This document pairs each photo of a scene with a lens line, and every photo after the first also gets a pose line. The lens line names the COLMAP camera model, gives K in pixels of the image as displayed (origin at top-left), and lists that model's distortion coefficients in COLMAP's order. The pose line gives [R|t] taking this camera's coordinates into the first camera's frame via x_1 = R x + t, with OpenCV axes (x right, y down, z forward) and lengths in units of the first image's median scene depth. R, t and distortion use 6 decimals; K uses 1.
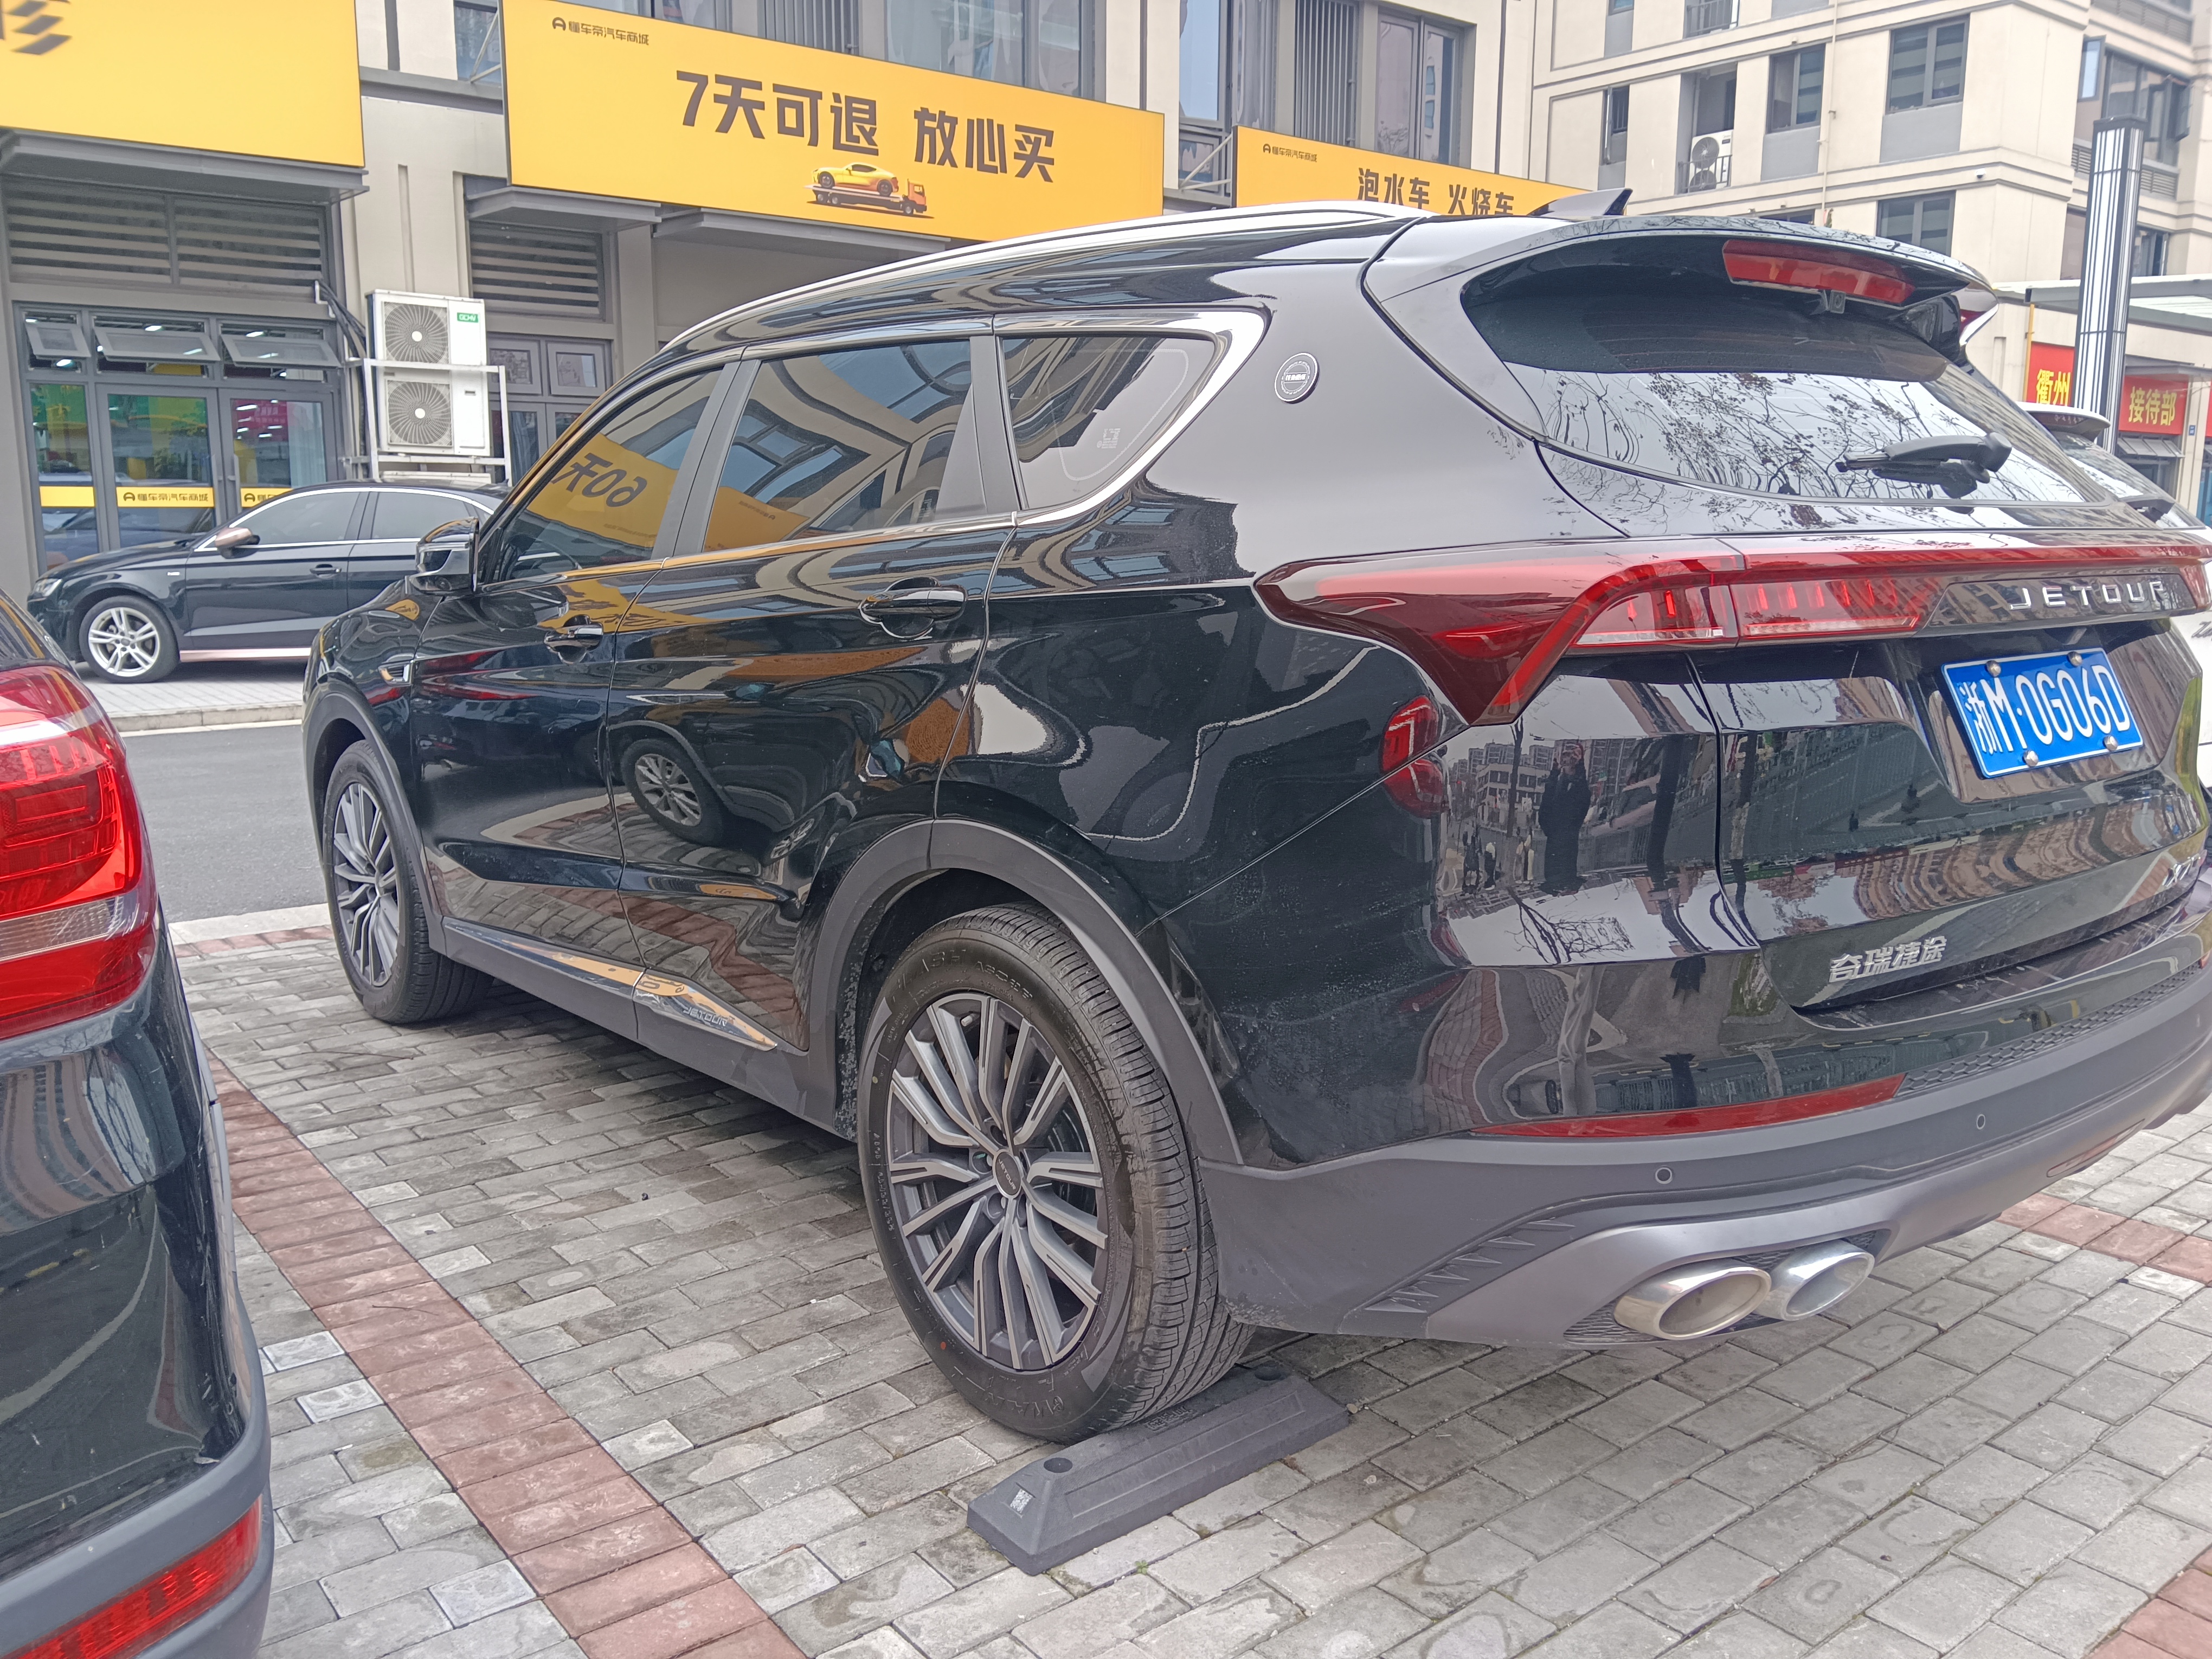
lens RADIAL K [[1752.1, 0, 1090.8], [0, 1752.1, 825.9], [0, 0, 1]] dist [0.023150, -0.040369]
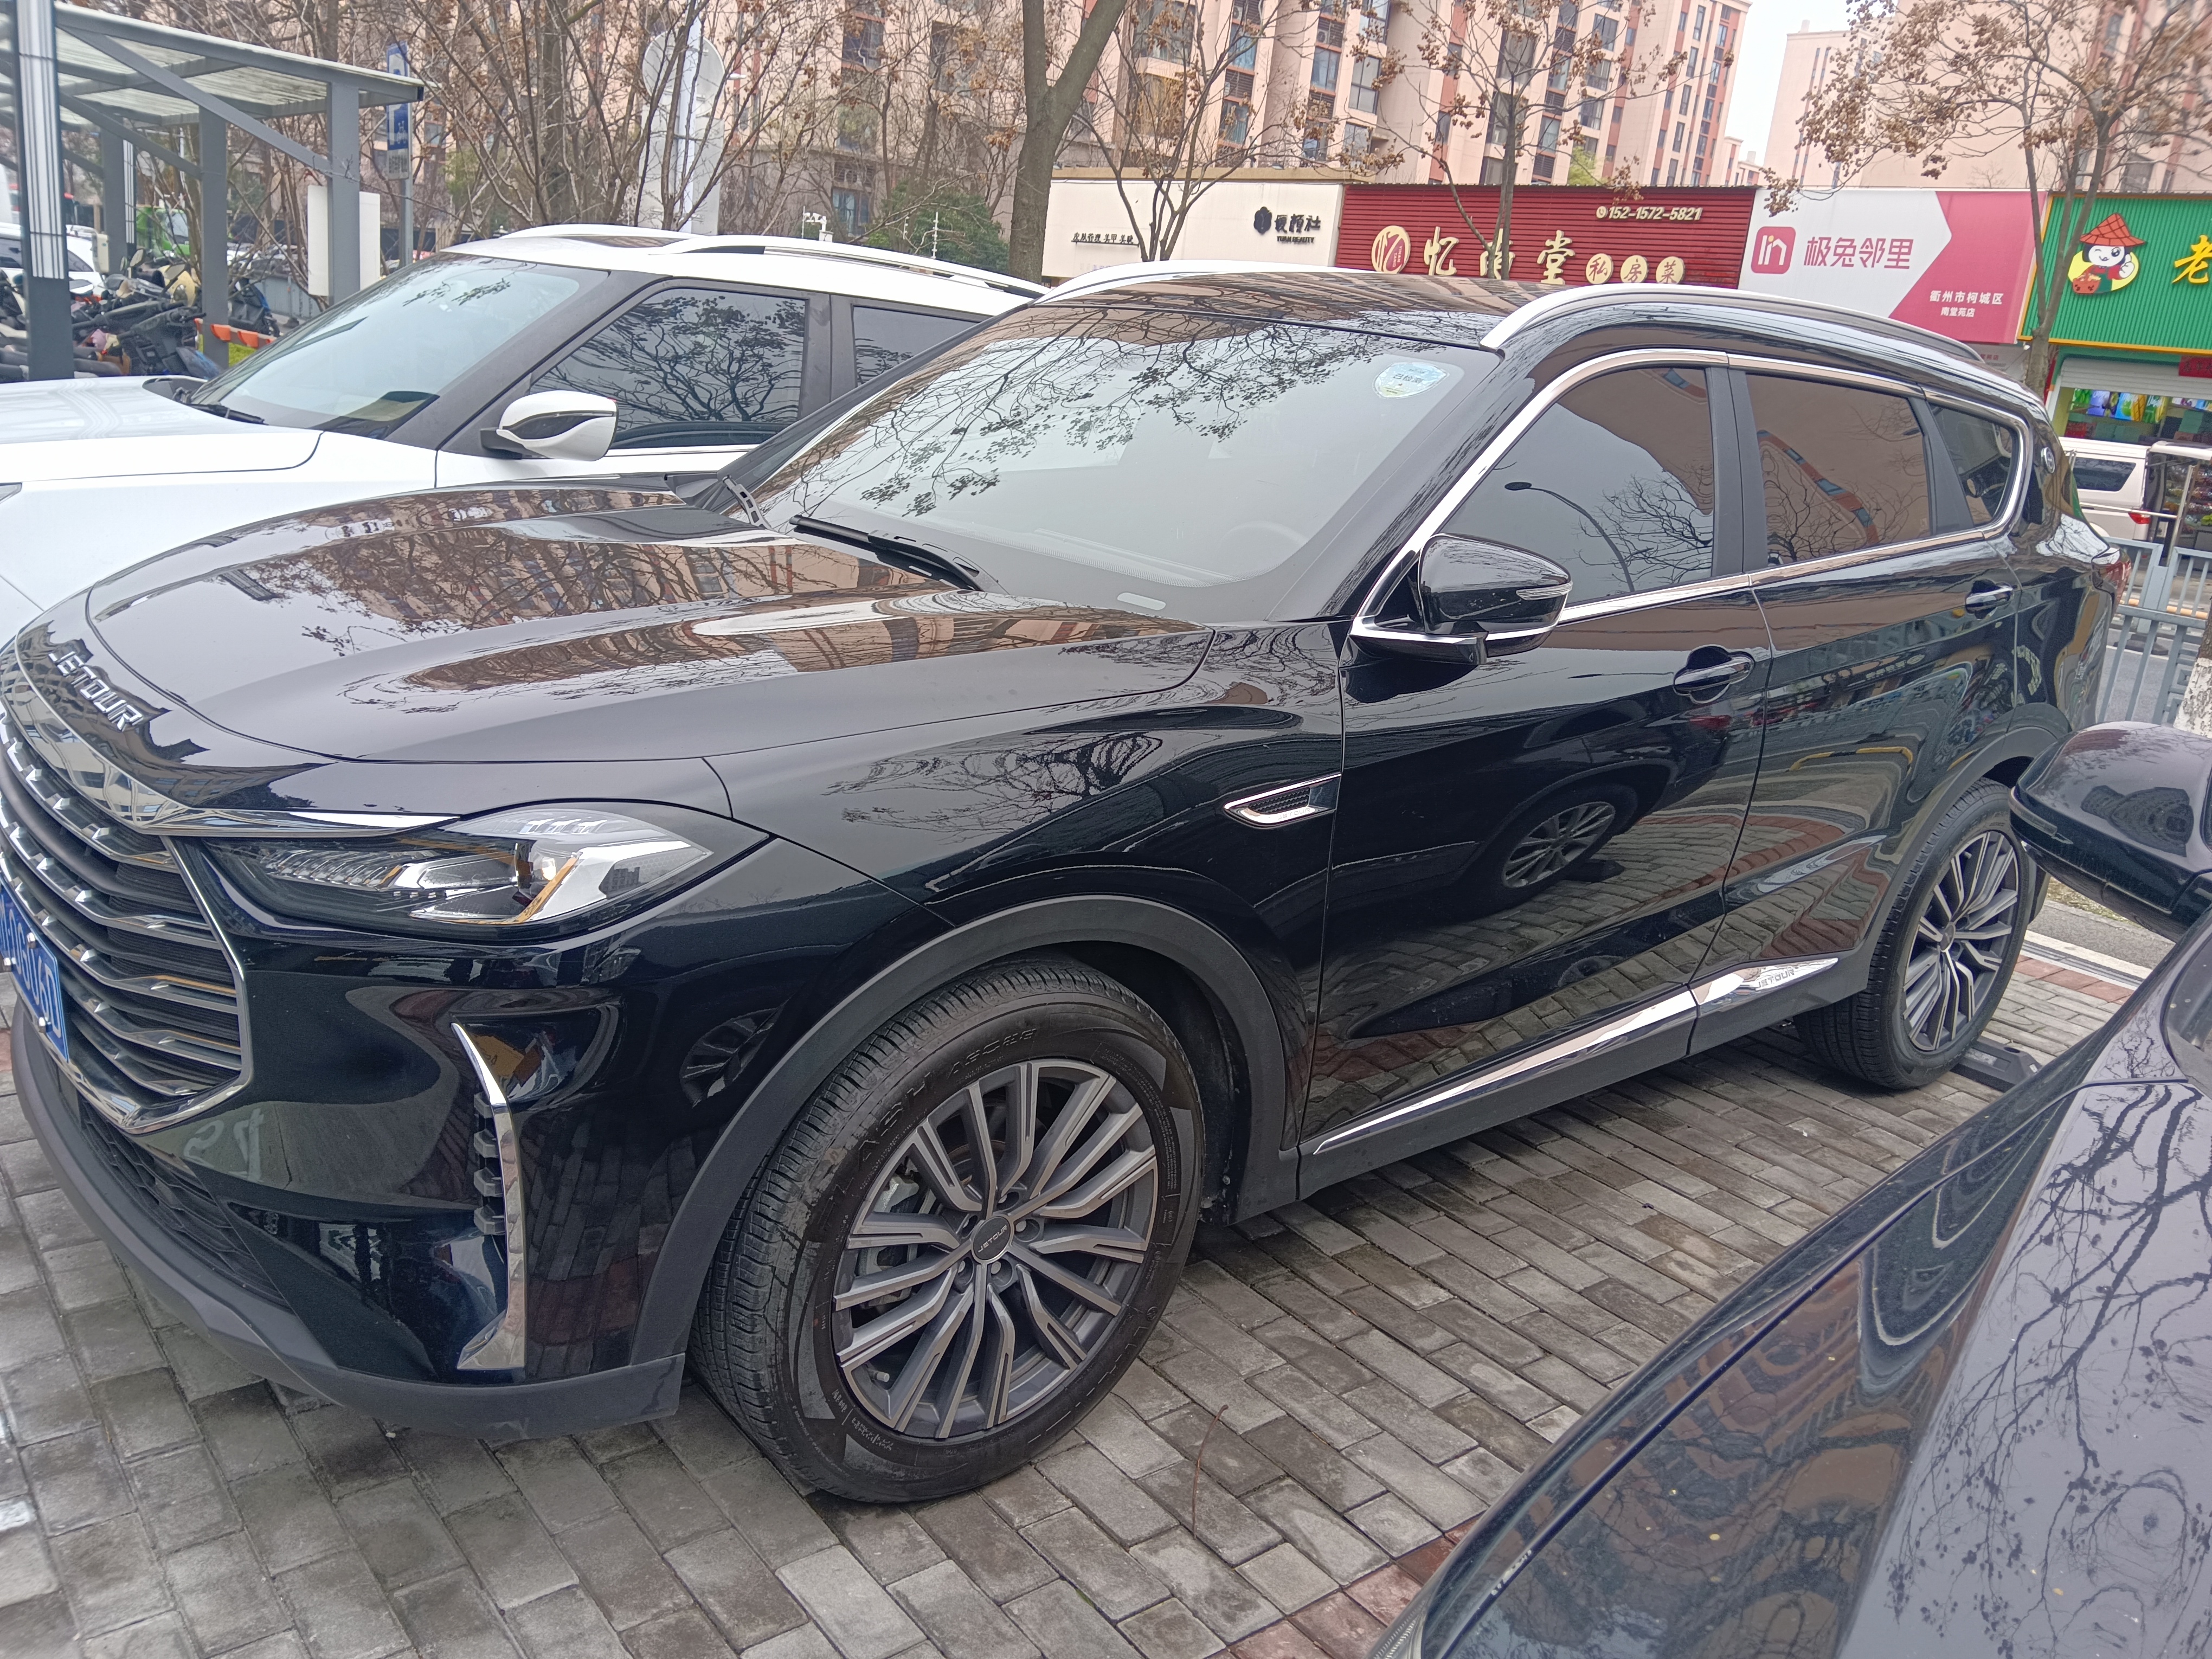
lens RADIAL K [[1752.1, 0, 1111.3], [0, 1752.1, 820.1], [0, 0, 1]] dist [0.023150, -0.040369]
pose [[-0.013664, -0.266143, 0.963837, -0.463588], [0.068330, 0.961425, 0.266446, -0.116370], [-0.997569, 0.069500, 0.005048, 0.513016]]
